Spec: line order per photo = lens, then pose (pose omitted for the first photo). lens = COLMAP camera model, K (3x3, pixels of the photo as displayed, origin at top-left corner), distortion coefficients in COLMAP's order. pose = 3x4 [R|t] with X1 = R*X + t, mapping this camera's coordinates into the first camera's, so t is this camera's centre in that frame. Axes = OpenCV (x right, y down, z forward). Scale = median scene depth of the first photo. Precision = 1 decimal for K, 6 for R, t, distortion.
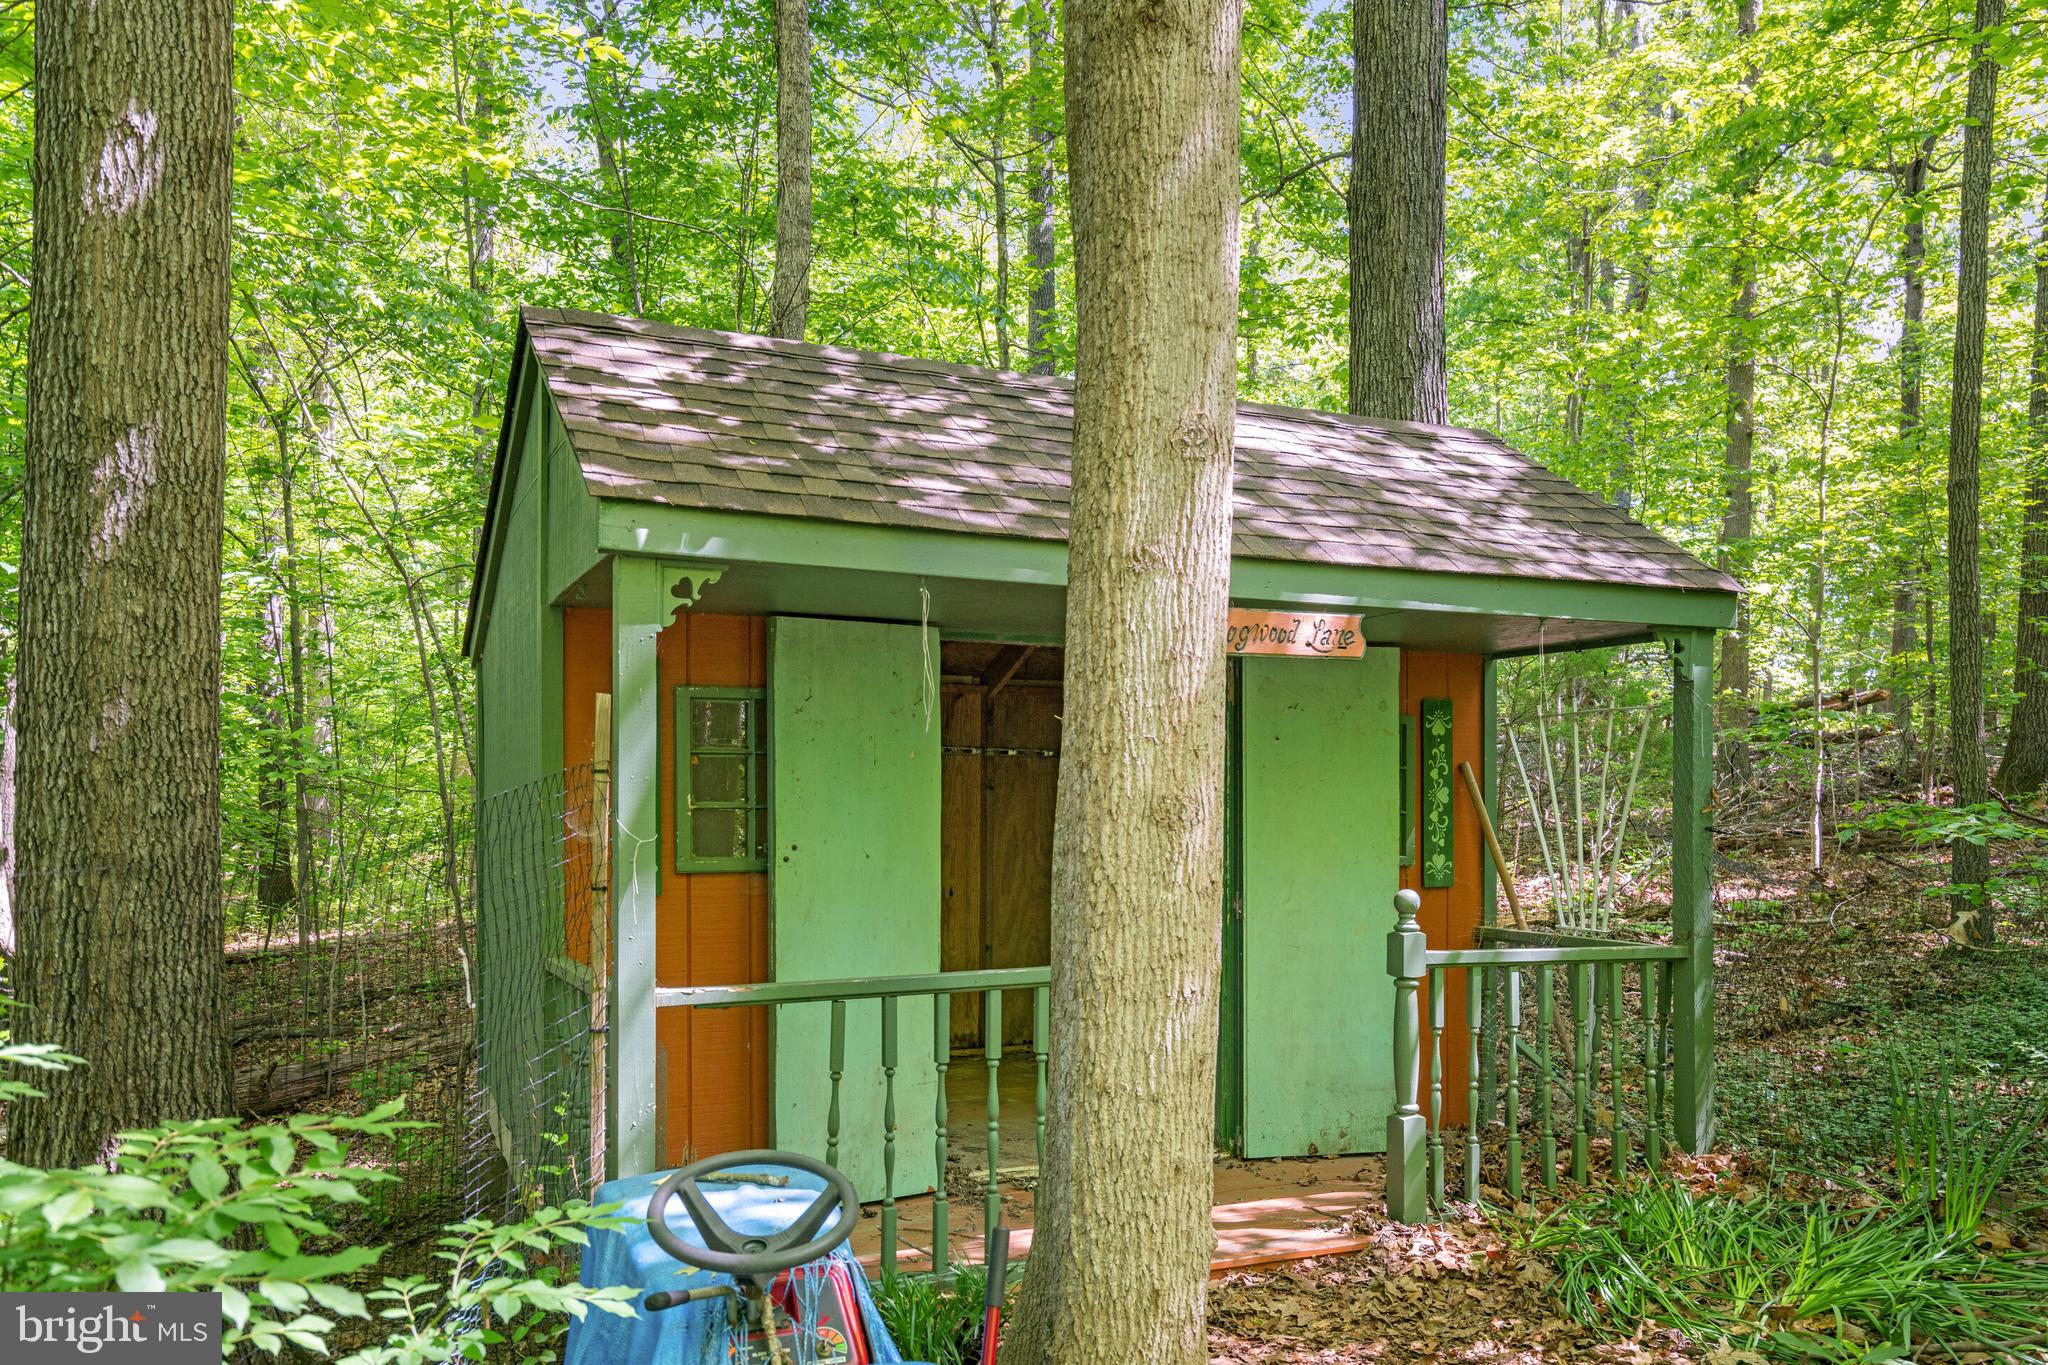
lens RADIAL K [[1541.2, 0, 1004.5], [0, 1541.2, 820.0], [0, 0, 1]] dist [0.011234, 0.003170]
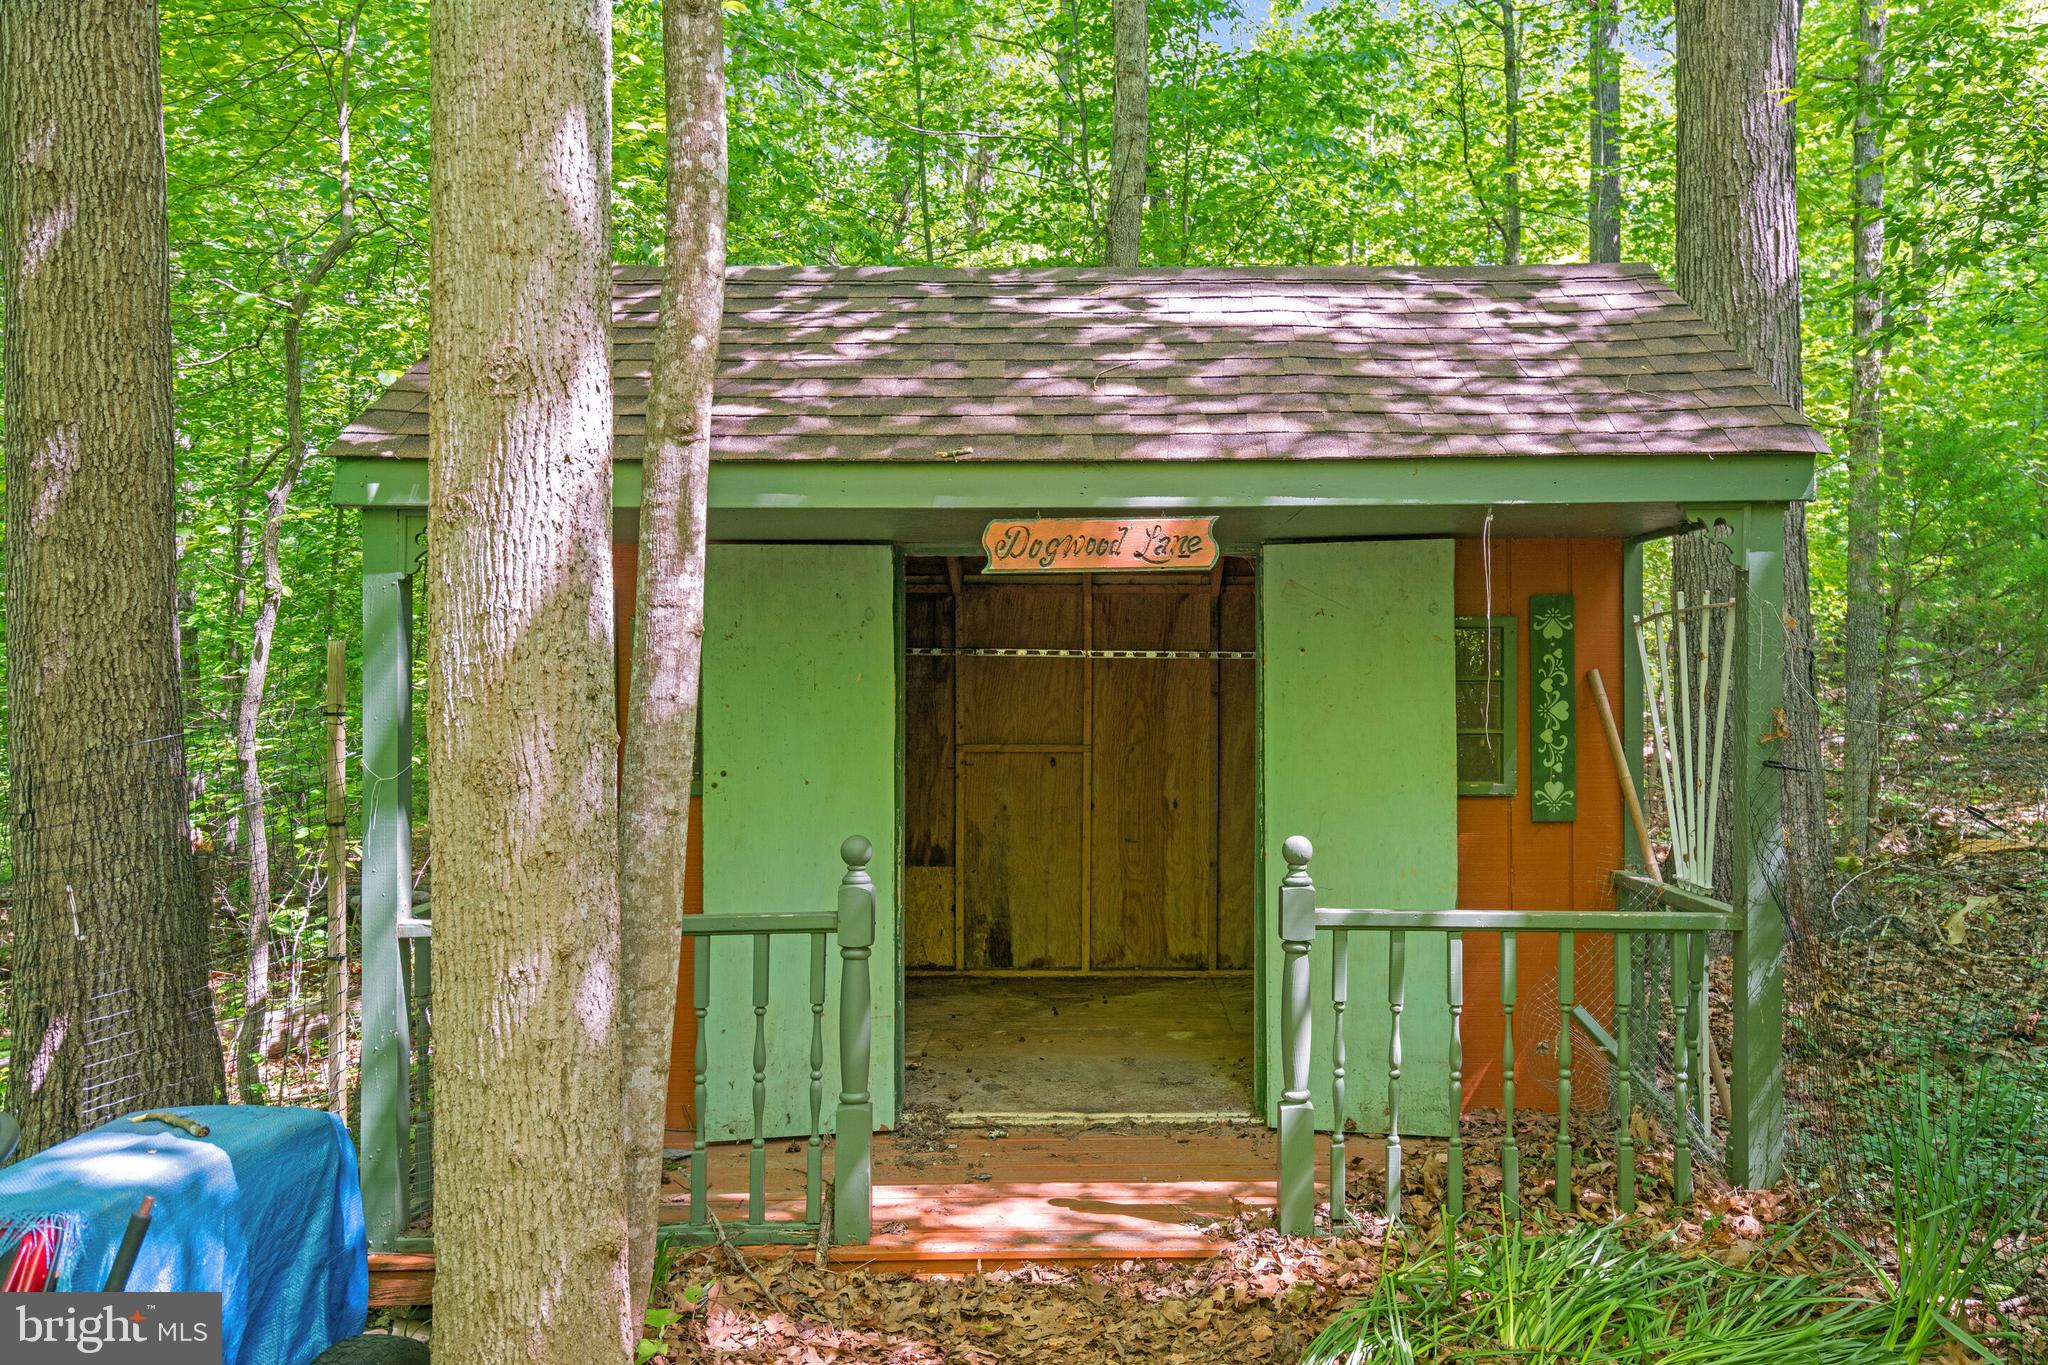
lens RADIAL K [[1541.2, 0, 1023.5], [0, 1541.2, 682.9], [0, 0, 1]] dist [0.011234, 0.003170]
pose [[0.917416, -0.008793, -0.397833, 0.575401], [0.004394, 0.999919, -0.011968, -0.036615], [0.397906, 0.009231, 0.917380, 0.203219]]
